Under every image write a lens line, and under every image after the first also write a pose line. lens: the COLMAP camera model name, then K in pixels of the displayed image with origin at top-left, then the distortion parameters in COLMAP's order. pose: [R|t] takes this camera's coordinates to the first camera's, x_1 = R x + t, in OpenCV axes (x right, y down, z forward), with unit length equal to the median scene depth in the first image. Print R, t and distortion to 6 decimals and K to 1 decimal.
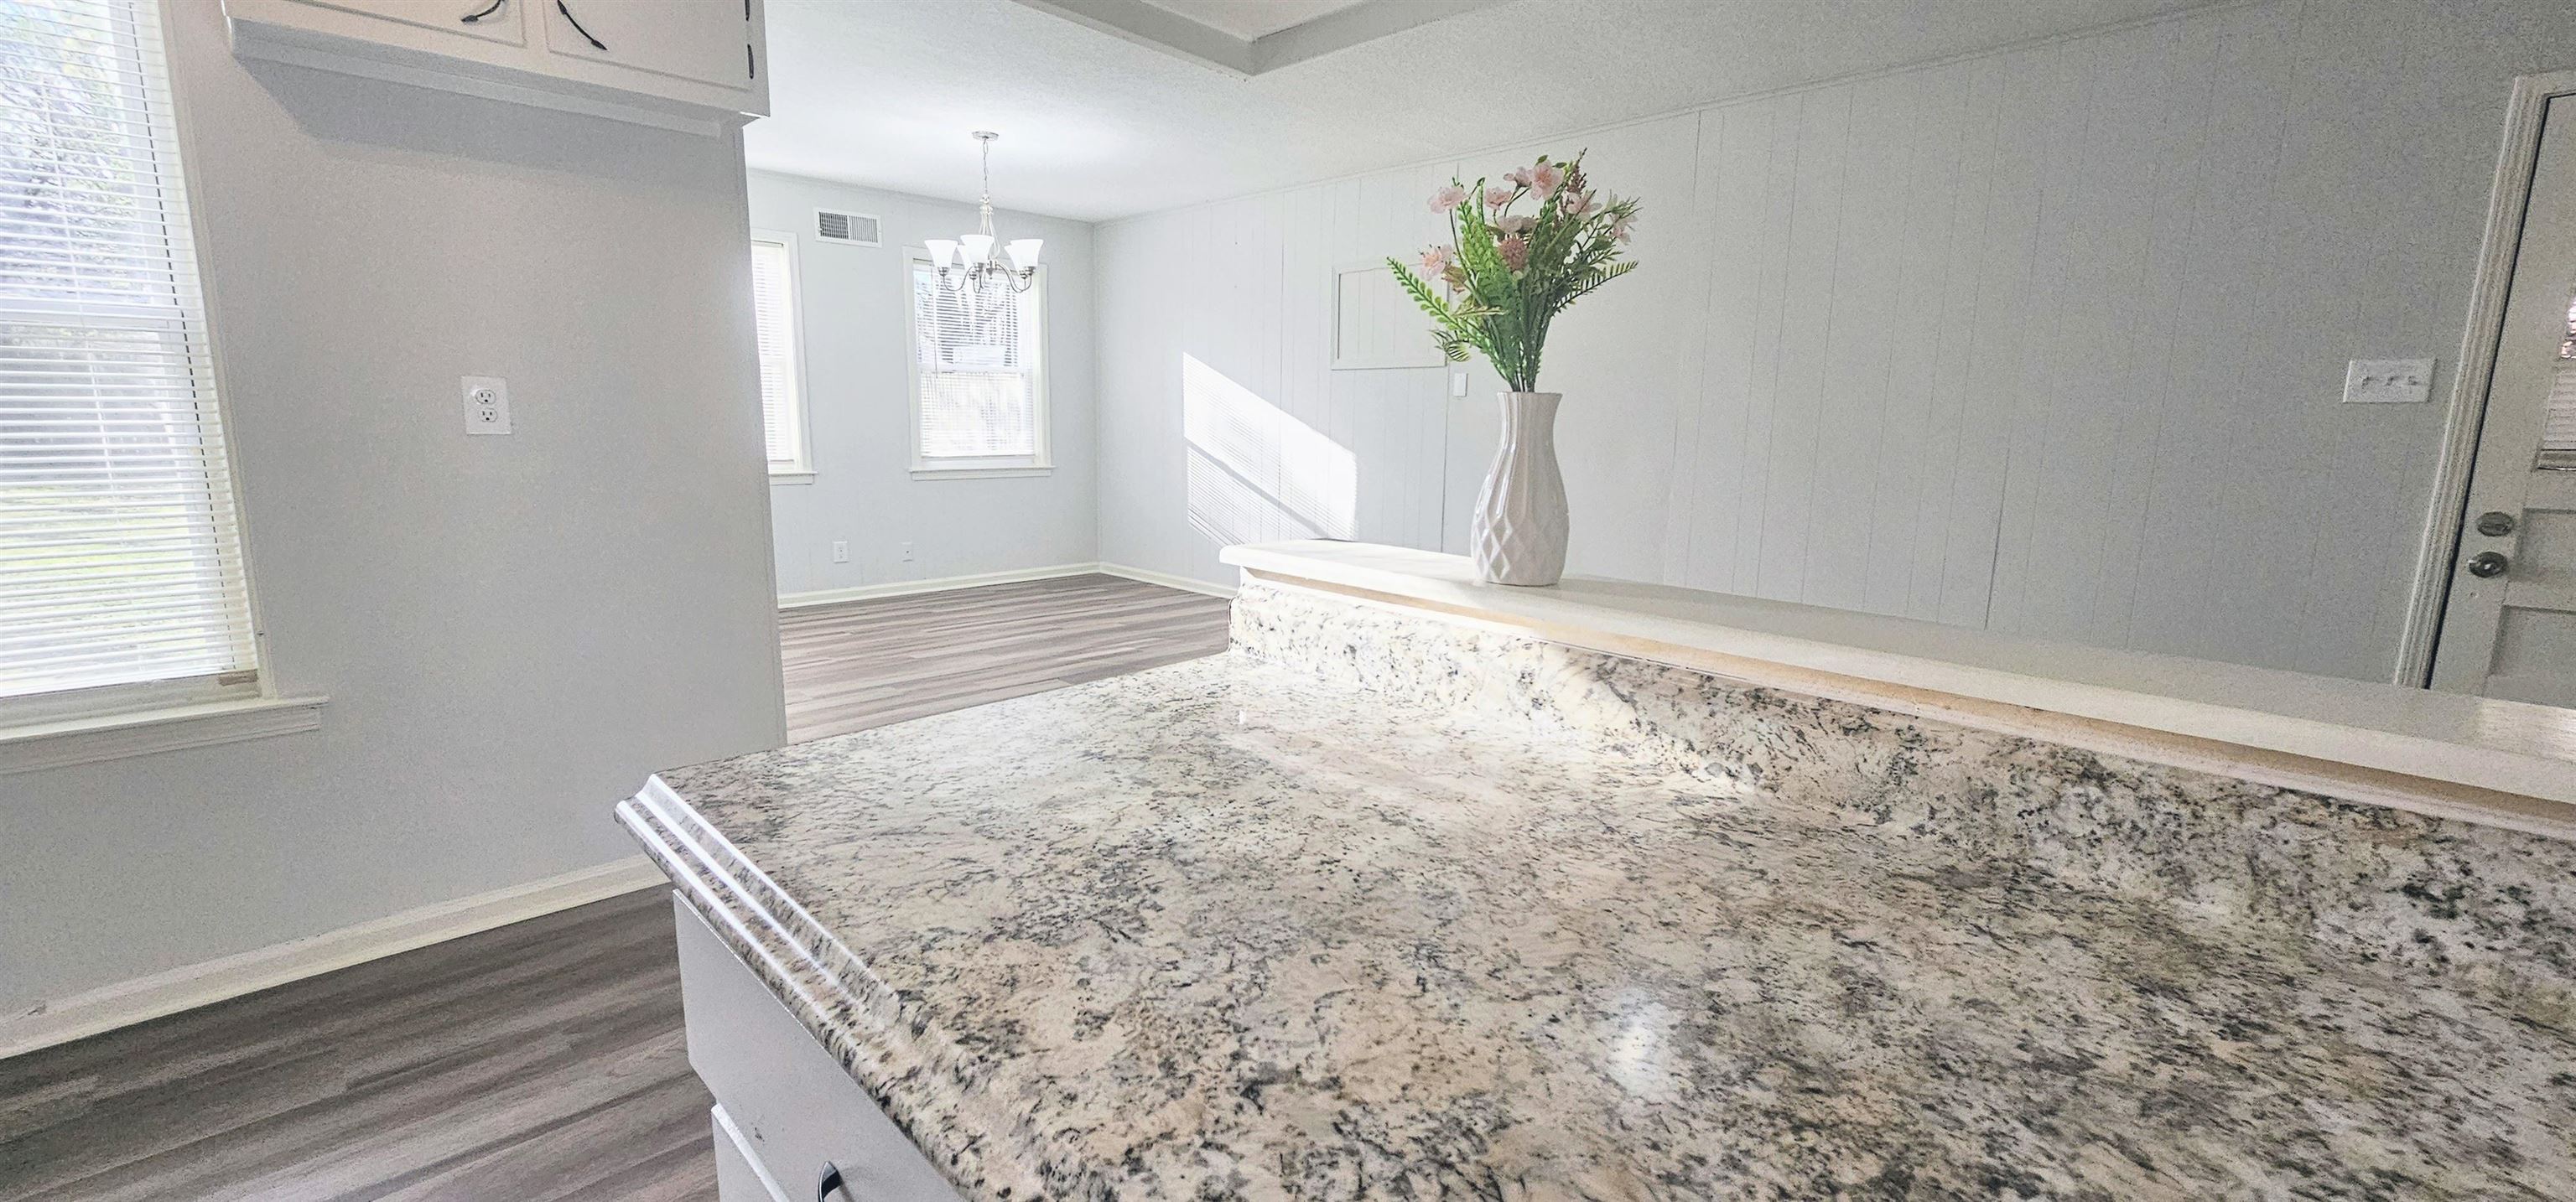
lens RADIAL K [[1053.4, 0, 1287.6], [0, 1053.4, 594.4], [0, 0, 1]] dist [-0.002918, 0.001150]
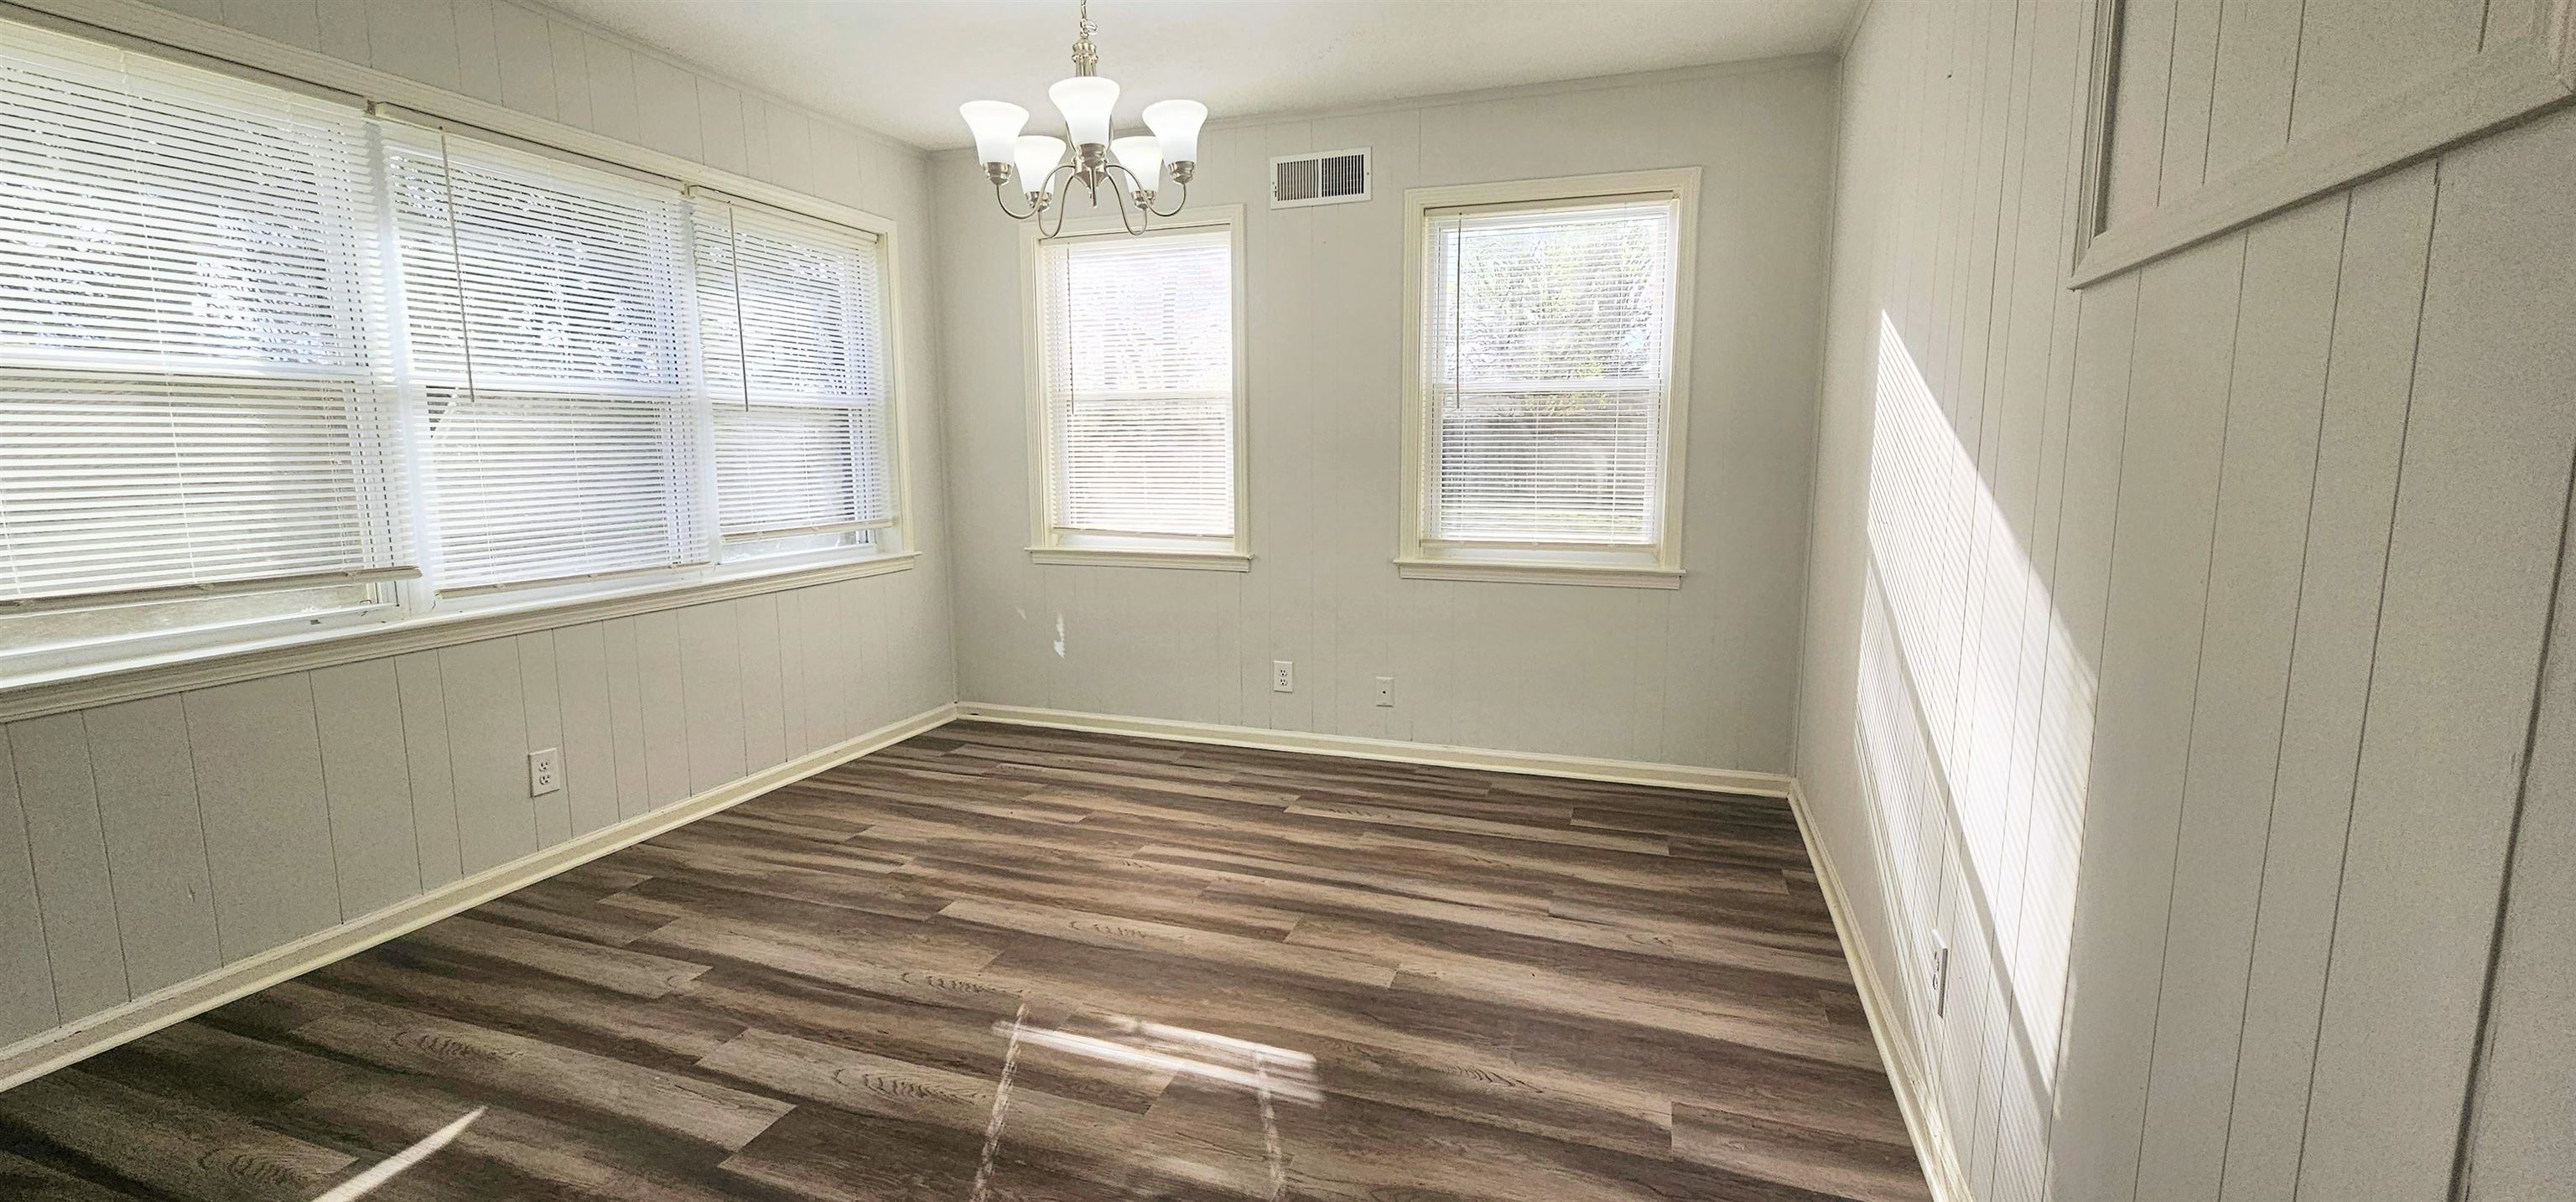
lens RADIAL K [[1053.4, 0, 1295.1], [0, 1053.4, 601.7], [0, 0, 1]] dist [-0.002918, 0.001150]
pose [[0.447655, 0.115531, -0.886711, 0.208701], [-0.143175, 0.988086, 0.056458, -0.162639], [0.882670, 0.101681, 0.458863, 0.902756]]
